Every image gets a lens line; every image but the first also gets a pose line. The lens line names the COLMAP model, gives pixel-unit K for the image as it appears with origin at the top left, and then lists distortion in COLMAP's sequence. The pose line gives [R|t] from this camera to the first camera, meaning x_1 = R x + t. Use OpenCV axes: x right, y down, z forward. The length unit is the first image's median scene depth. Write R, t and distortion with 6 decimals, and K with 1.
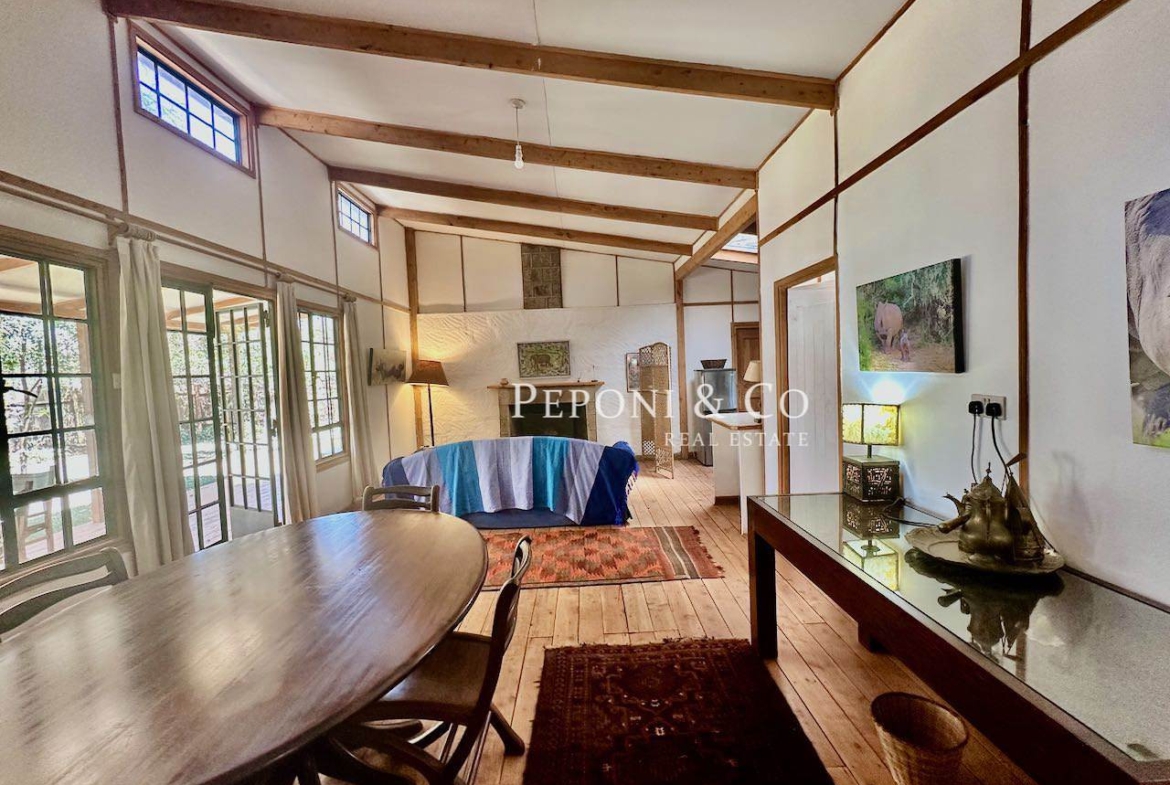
lens RADIAL K [[487.2, 0, 586.1], [0, 487.2, 392.8], [0, 0, 1]] dist [-0.004362, -0.000382]
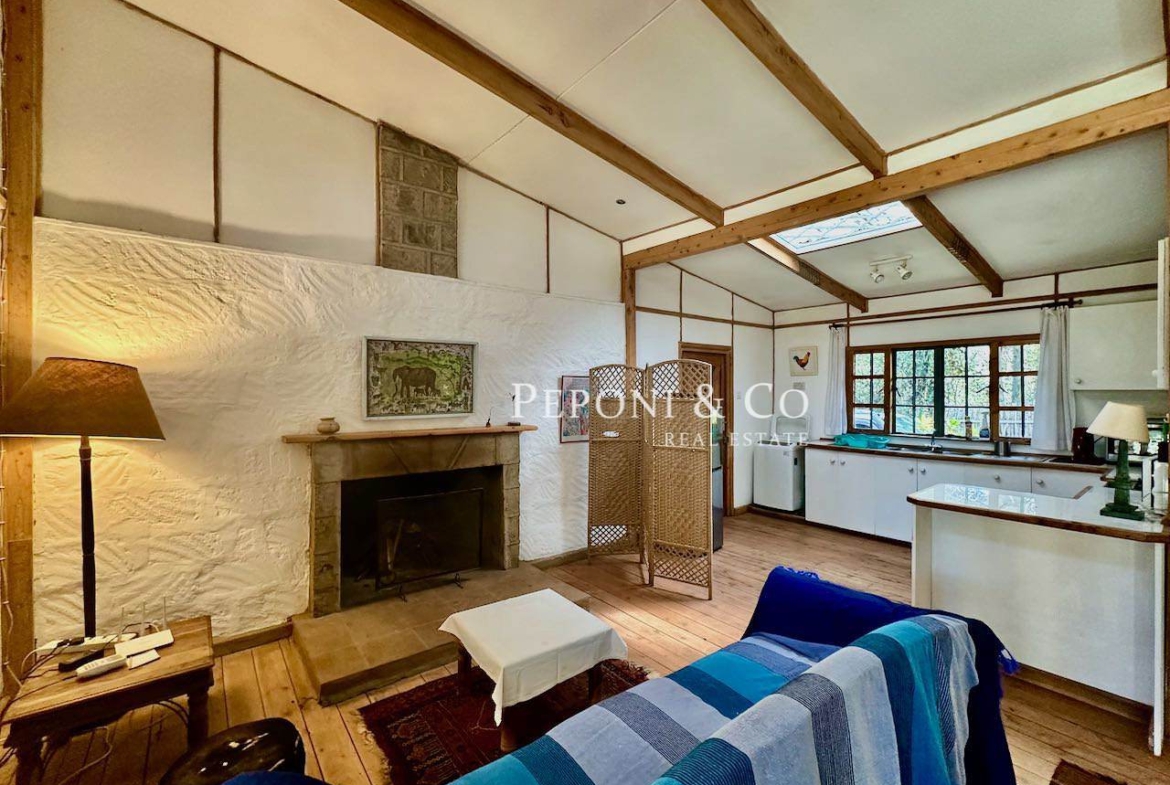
lens RADIAL K [[487.2, 0, 583.9], [0, 487.2, 391.1], [0, 0, 1]] dist [-0.004362, -0.000382]
pose [[0.786467, 0.040237, 0.616320, -0.253498], [-0.005559, 0.998296, -0.058080, -0.029224], [-0.617607, 0.042252, 0.785351, 0.528869]]
